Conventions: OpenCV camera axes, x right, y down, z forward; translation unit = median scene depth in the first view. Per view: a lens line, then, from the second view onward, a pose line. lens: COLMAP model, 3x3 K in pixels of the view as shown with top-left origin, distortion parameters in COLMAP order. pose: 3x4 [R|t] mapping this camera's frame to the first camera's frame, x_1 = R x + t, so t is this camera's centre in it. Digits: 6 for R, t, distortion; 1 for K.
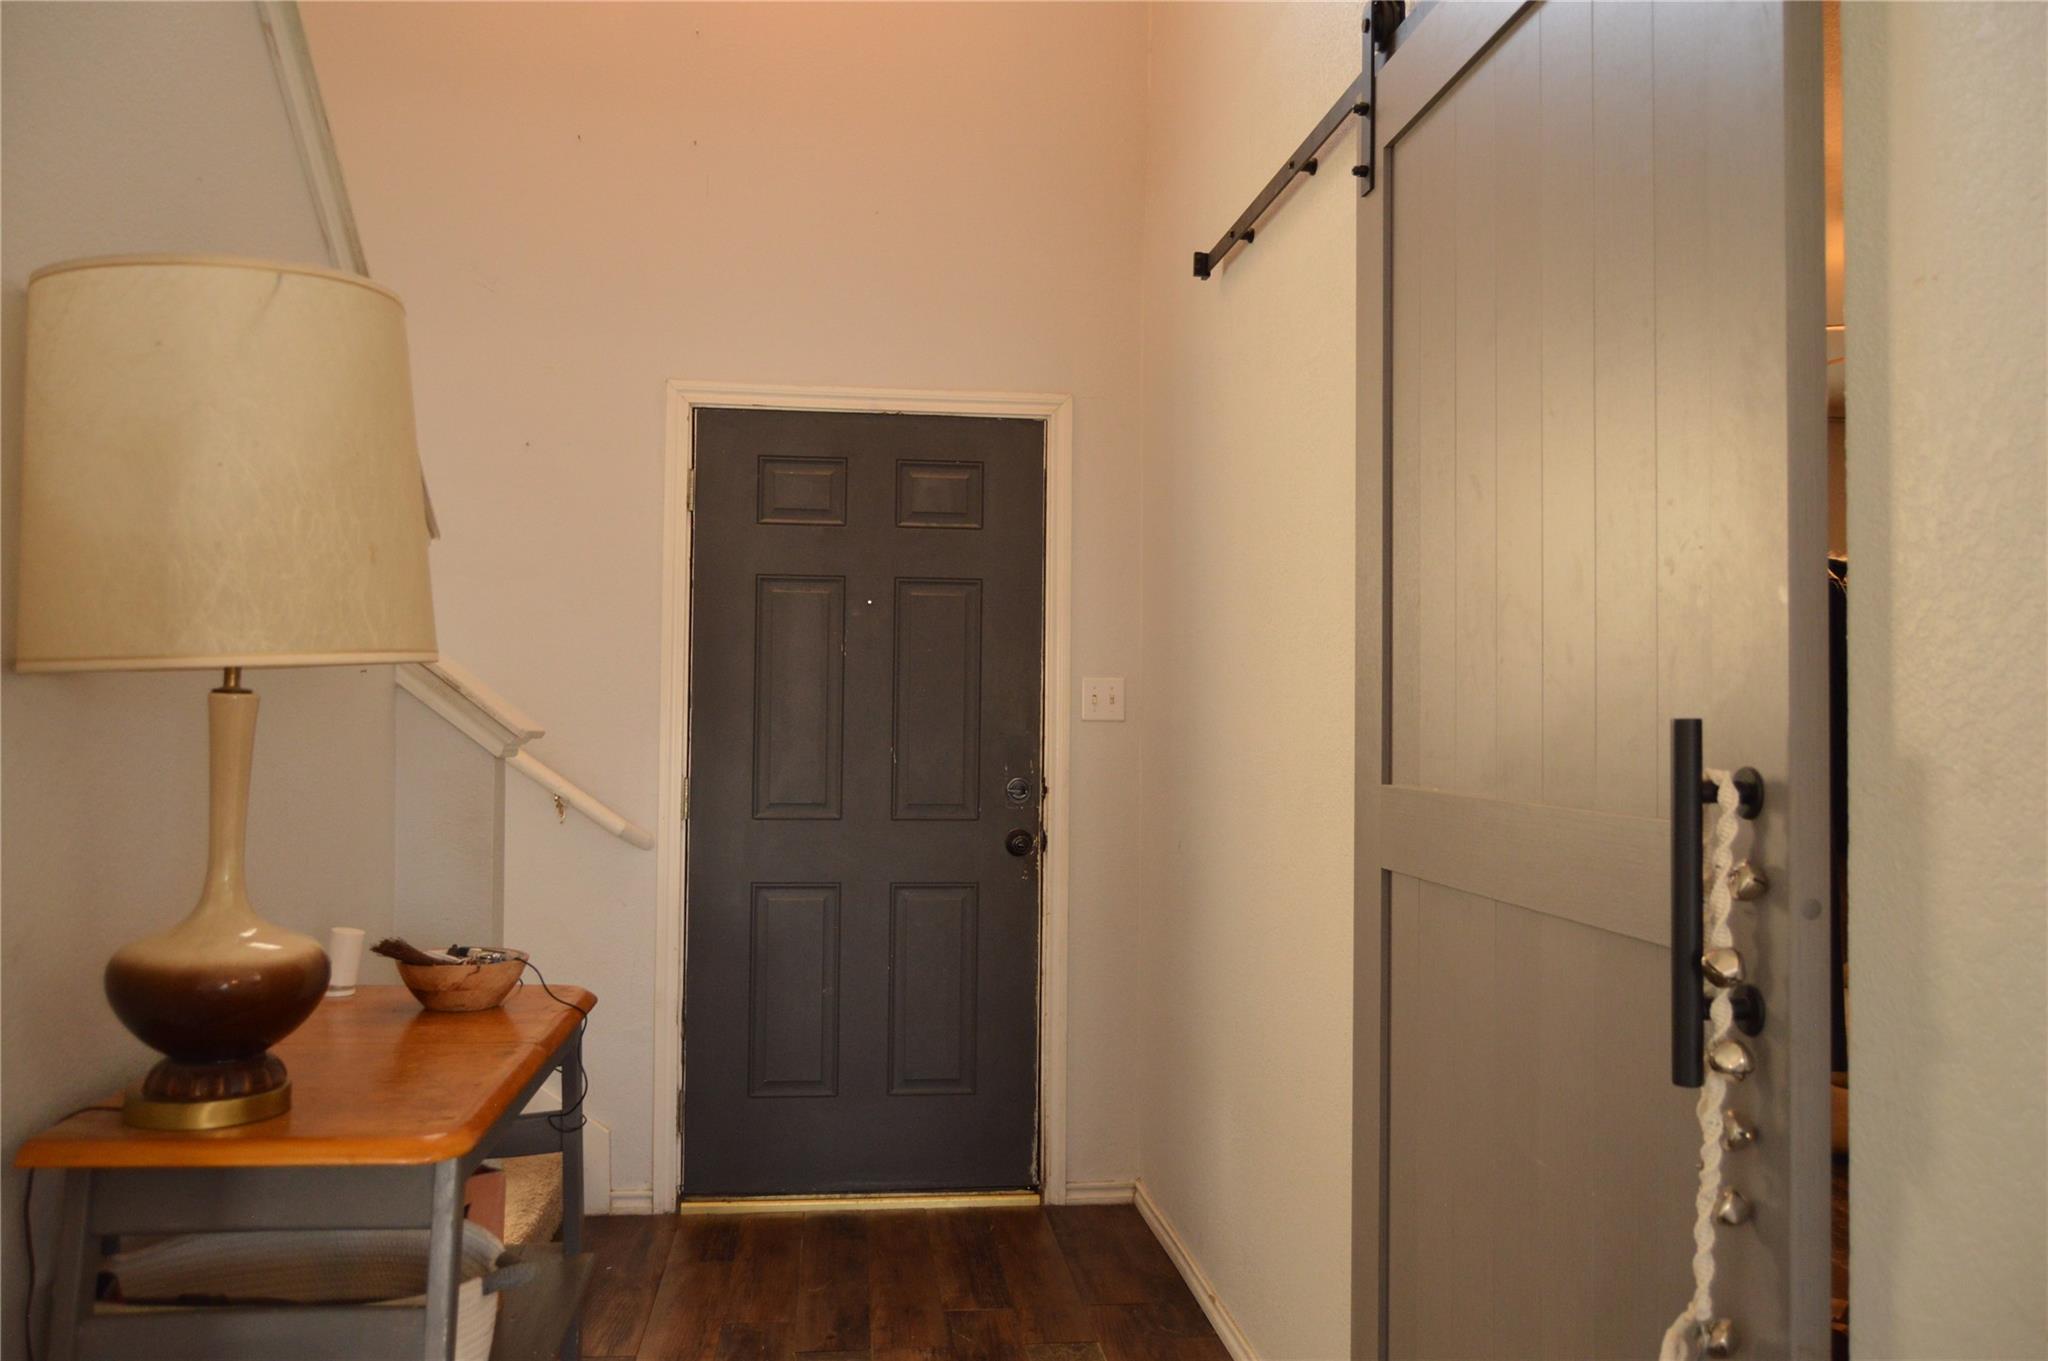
lens RADIAL K [[1615.5, 0, 1024.0], [0, 1615.5, 680.5], [0, 0, 1]] dist [-0.007711, -0.001057]
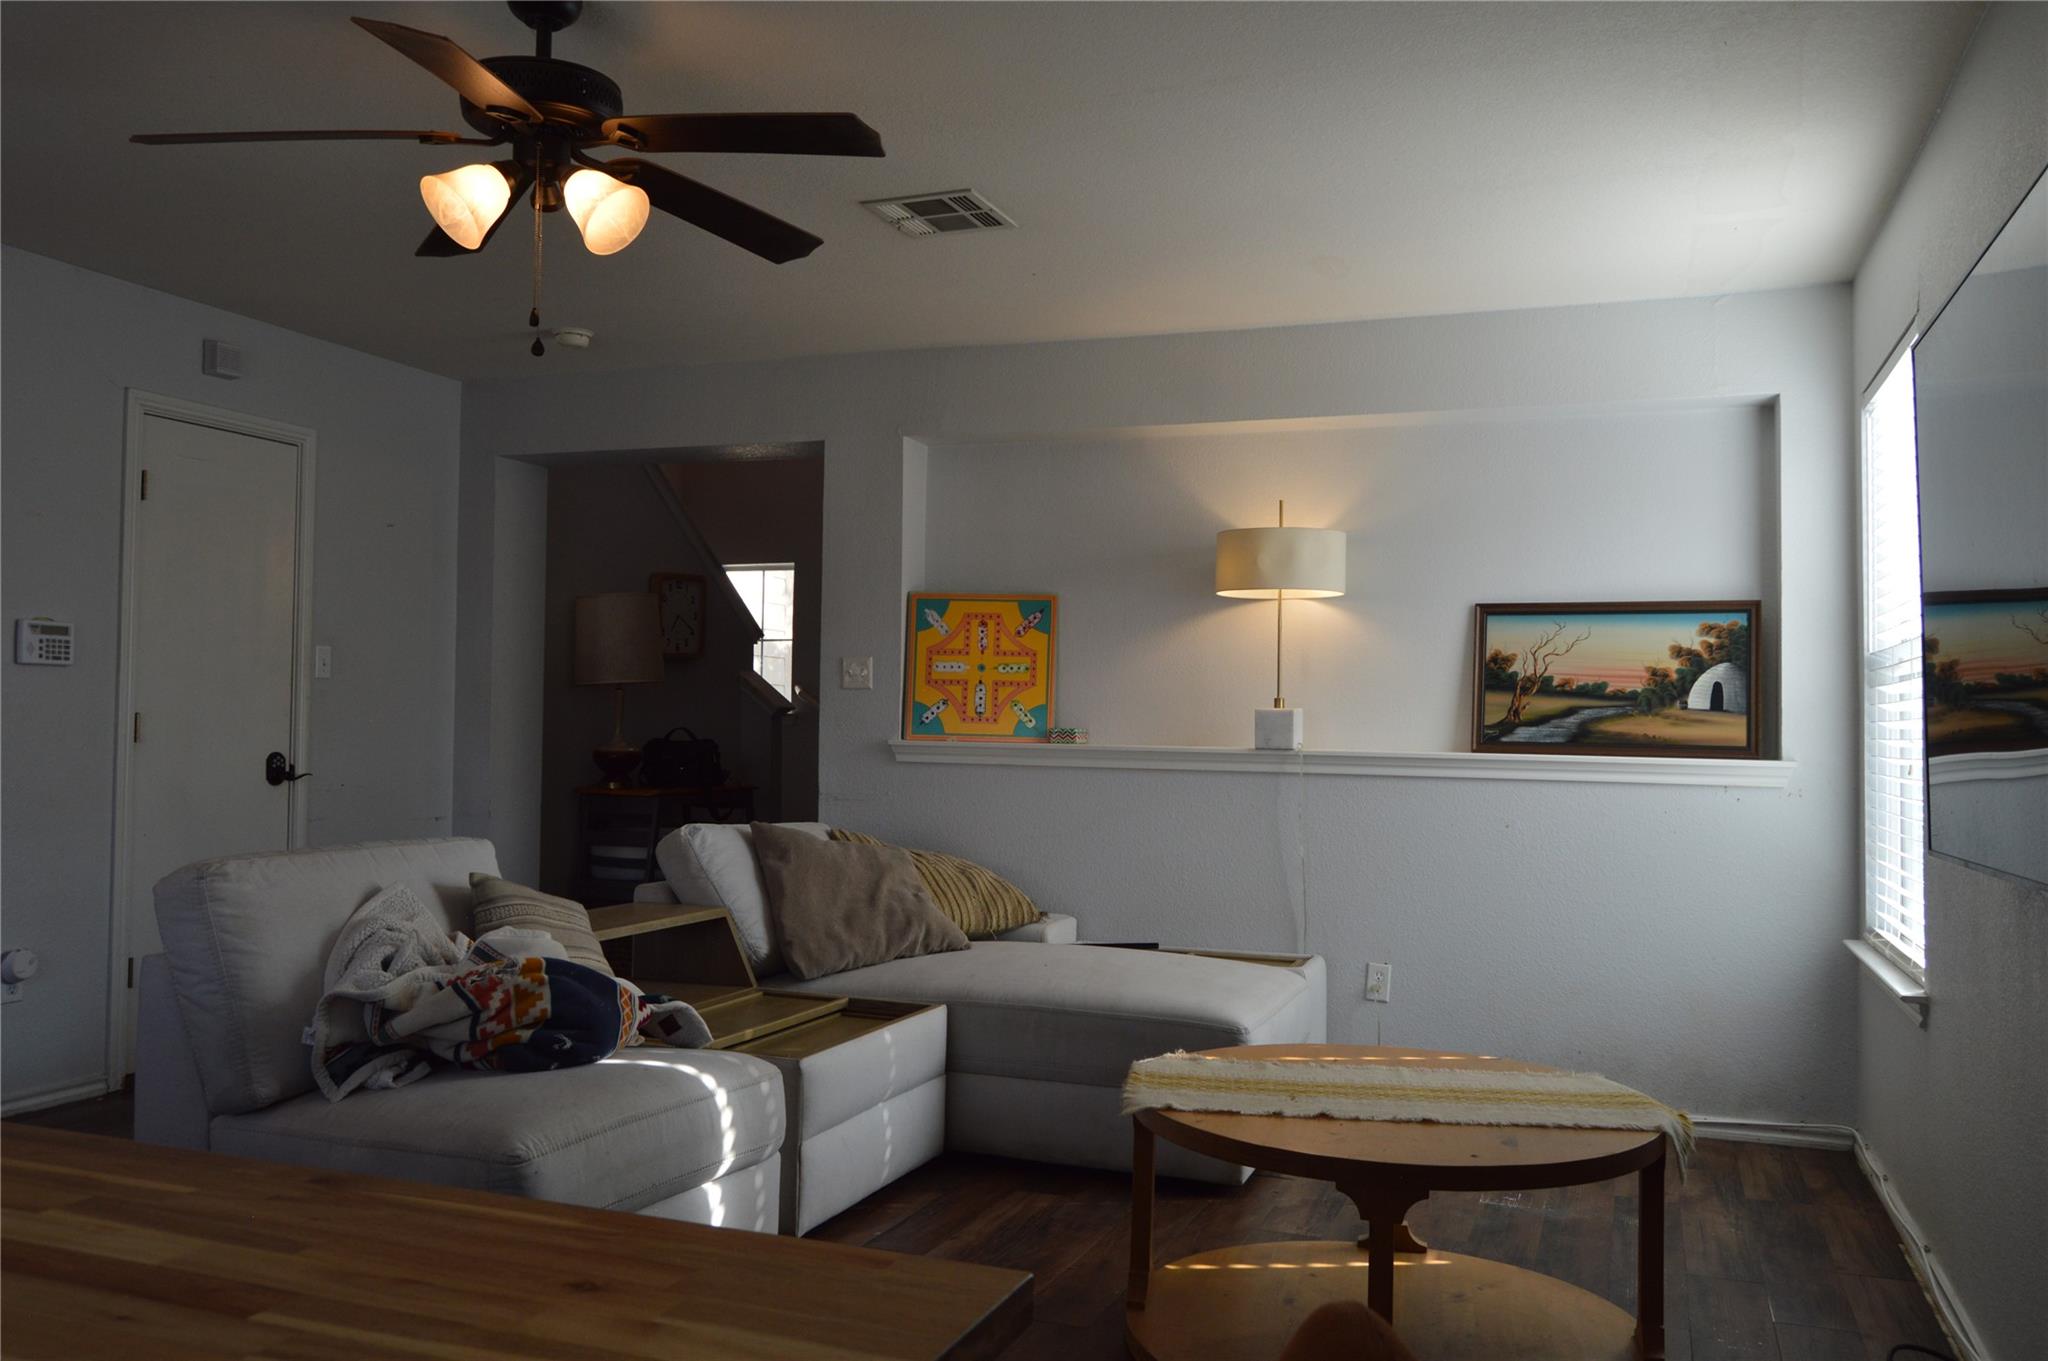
lens RADIAL K [[1615.5, 0, 1024.0], [0, 1615.5, 680.5], [0, 0, 1]] dist [-0.007711, -0.001057]
pose [[0.874368, -0.012687, -0.485097, 2.567623], [0.009259, 0.999912, -0.009464, 0.037217], [0.485175, 0.003783, 0.874409, -2.258306]]
